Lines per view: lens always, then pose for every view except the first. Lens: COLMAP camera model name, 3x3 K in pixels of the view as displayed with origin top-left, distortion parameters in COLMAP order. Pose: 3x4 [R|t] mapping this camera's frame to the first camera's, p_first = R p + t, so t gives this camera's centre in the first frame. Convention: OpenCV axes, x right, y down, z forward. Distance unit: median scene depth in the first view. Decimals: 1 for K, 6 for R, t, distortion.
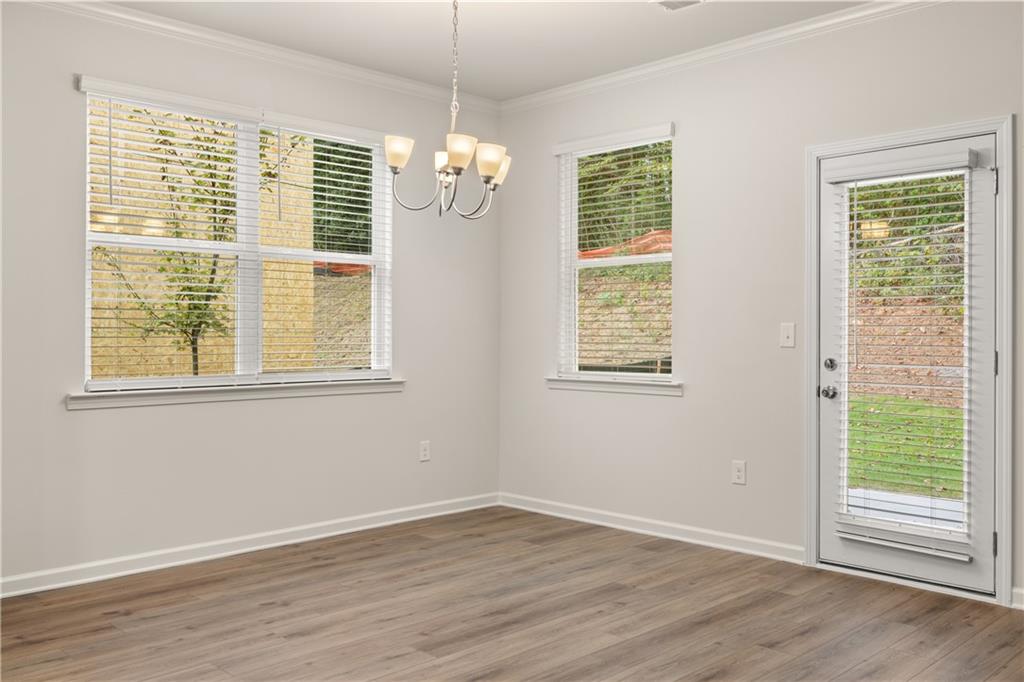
lens RADIAL K [[889.5, 0, 505.9], [0, 889.5, 335.3], [0, 0, 1]] dist [0.028281, 0.001354]
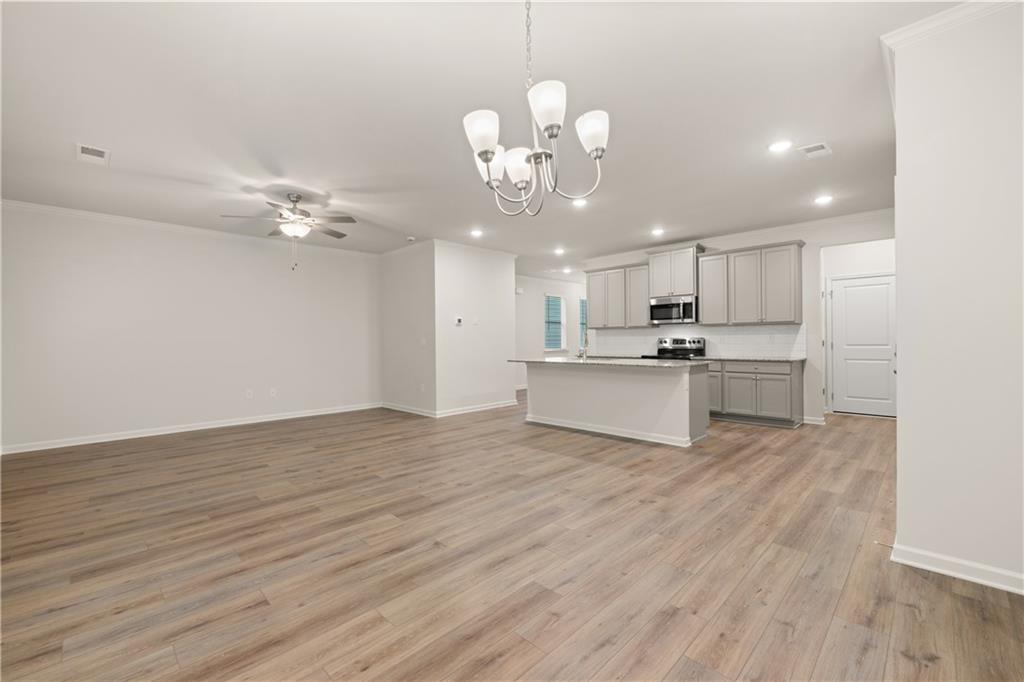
lens RADIAL K [[428.2, 0, 512.1], [0, 428.2, 342.8], [0, 0, 1]] dist [-0.001633, -0.000756]
pose [[-0.999806, 0.009690, -0.017157, -0.030028], [0.009563, 0.999926, 0.007457, -0.002110], [0.017228, 0.007291, -0.999825, 1.380836]]
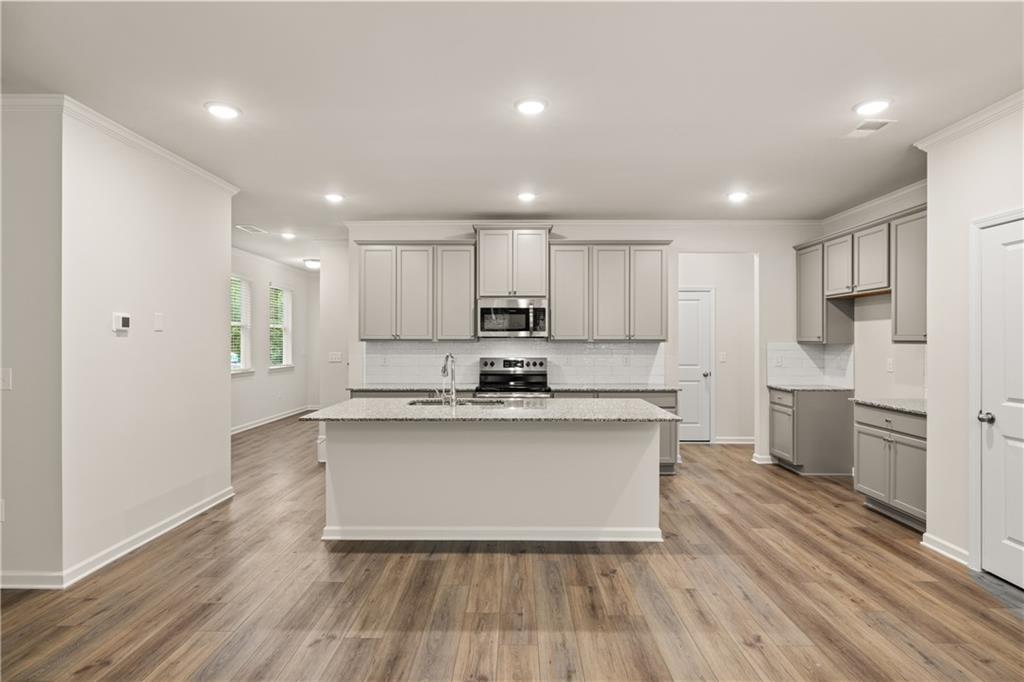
lens RADIAL K [[535.8, 0, 511.1], [0, 535.8, 341.7], [0, 0, 1]] dist [-0.002741, 0.000372]
pose [[-0.707817, 0.000124, -0.706396, 0.336221], [-0.002777, 0.999992, 0.002958, -0.054962], [0.706390, 0.004055, -0.707811, 0.671208]]
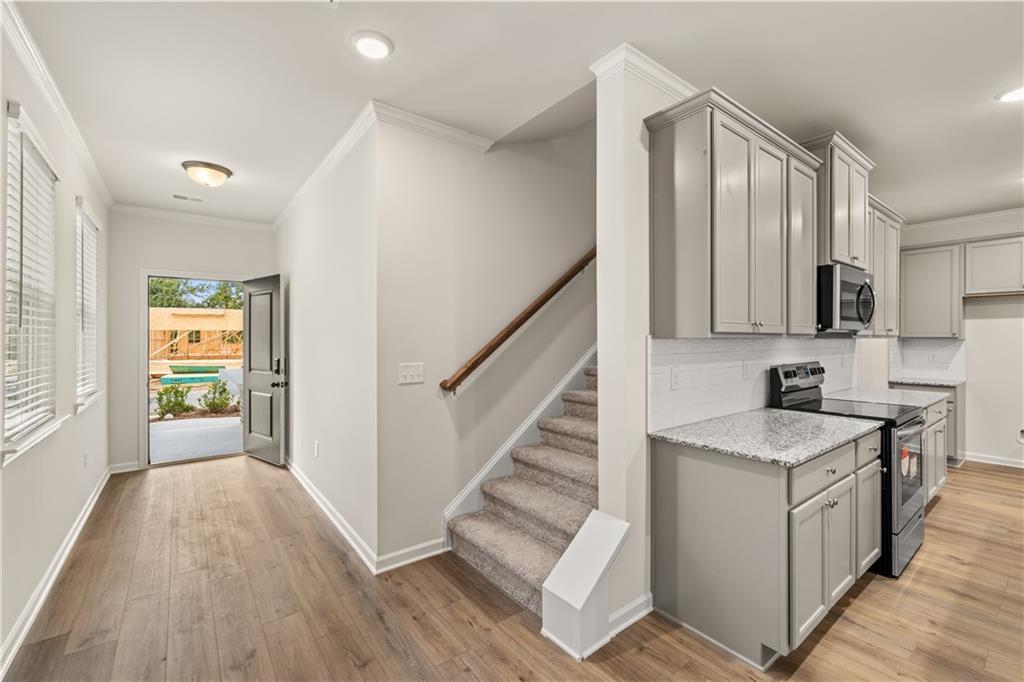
lens RADIAL K [[428.2, 0, 508.3], [0, 428.2, 348.1], [0, 0, 1]] dist [-0.001633, -0.000756]
pose [[-0.132337, 0.024921, -0.990891, 0.092610], [-0.003949, 0.999663, 0.025669, -0.050282], [0.991197, 0.007310, -0.132194, -0.877341]]
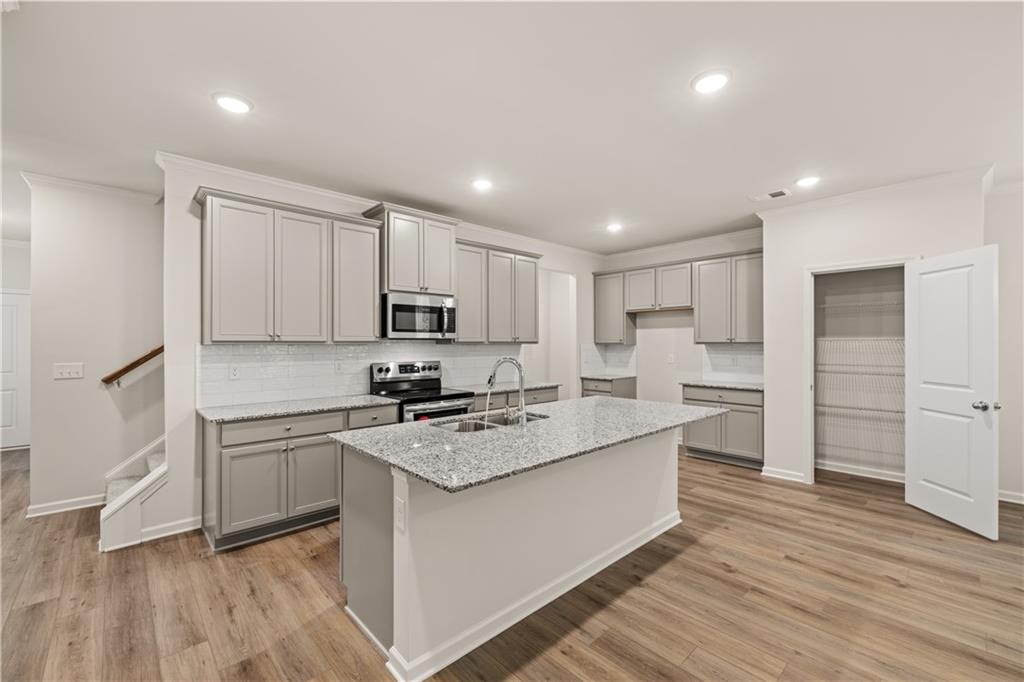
lens RADIAL K [[428.2, 0, 511.6], [0, 428.2, 340.3], [0, 0, 1]] dist [-0.001633, -0.000756]
pose [[-0.028689, -0.007576, -0.999560, 0.335767], [-0.000161, 0.999971, -0.007574, -0.051521], [0.999588, -0.000056, -0.028690, -0.134205]]
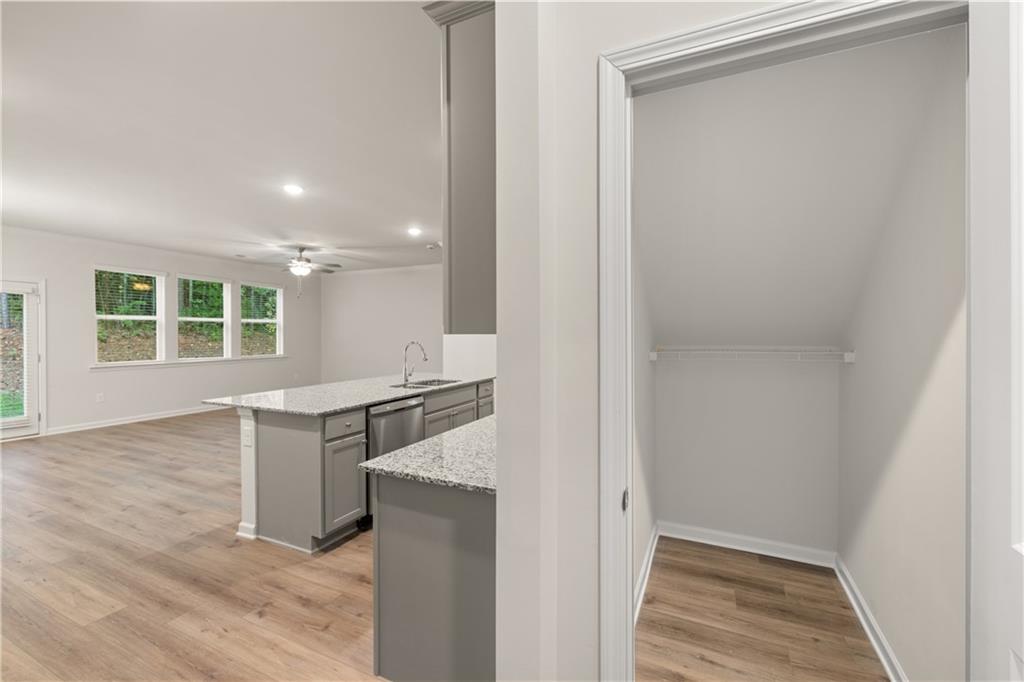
lens RADIAL K [[428.2, 0, 511.8], [0, 428.2, 335.5], [0, 0, 1]] dist [-0.001633, -0.000756]
pose [[-0.350694, -0.004110, 0.936481, -1.421120], [0.004066, 0.999974, 0.005911, -0.050648], [-0.936481, 0.005881, -0.350668, -0.010206]]
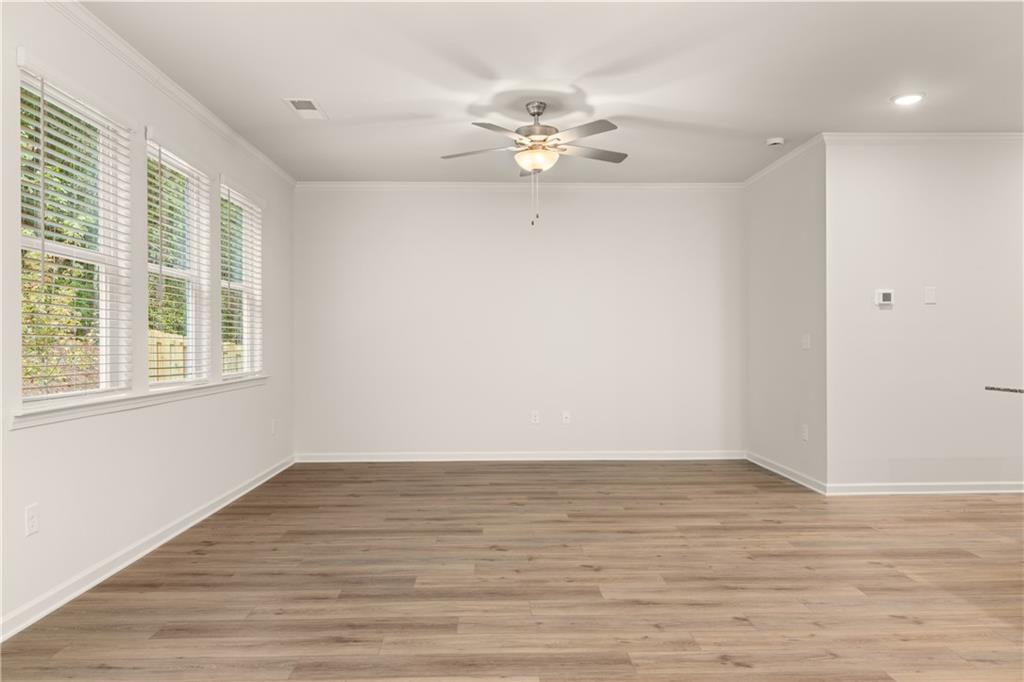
lens RADIAL K [[701.4, 0, 507.4], [0, 701.4, 343.7], [0, 0, 1]] dist [0.001873, -0.005524]
pose [[-0.731057, 0.002010, 0.682314, -0.238449], [0.005805, 0.999978, 0.003273, -0.000168], [-0.682292, 0.006354, -0.731052, 1.102641]]
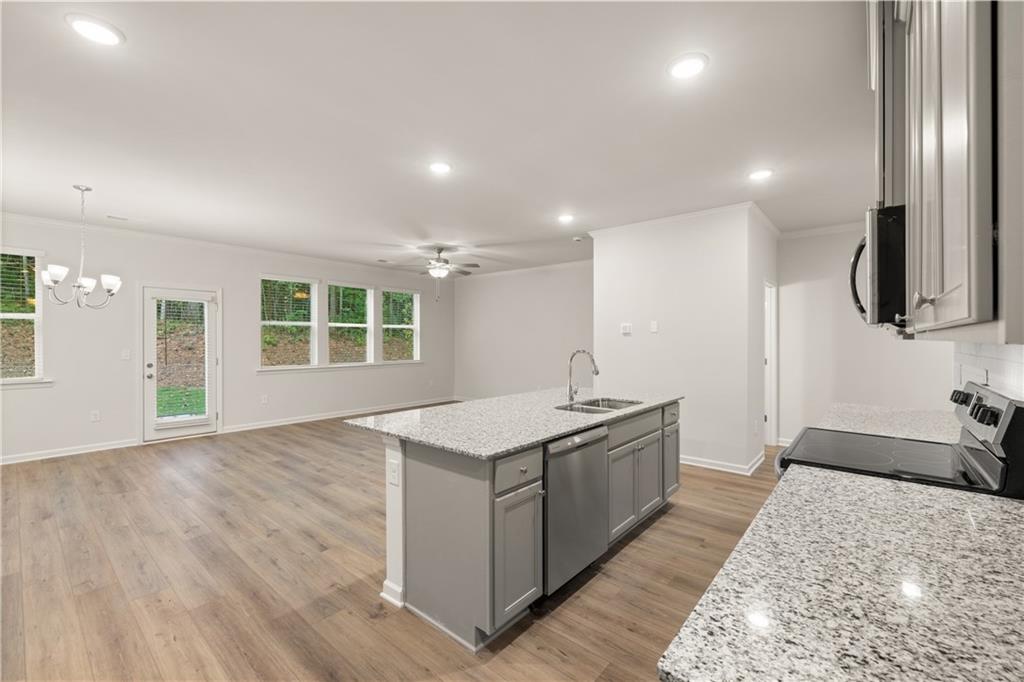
lens RADIAL K [[428.2, 0, 511.1], [0, 428.2, 341.6], [0, 0, 1]] dist [-0.001633, -0.000756]
pose [[-0.089304, -0.005700, 0.995988, -1.147182], [0.001927, 0.999981, 0.005895, -0.051196], [-0.996003, 0.002445, -0.089292, 0.054870]]
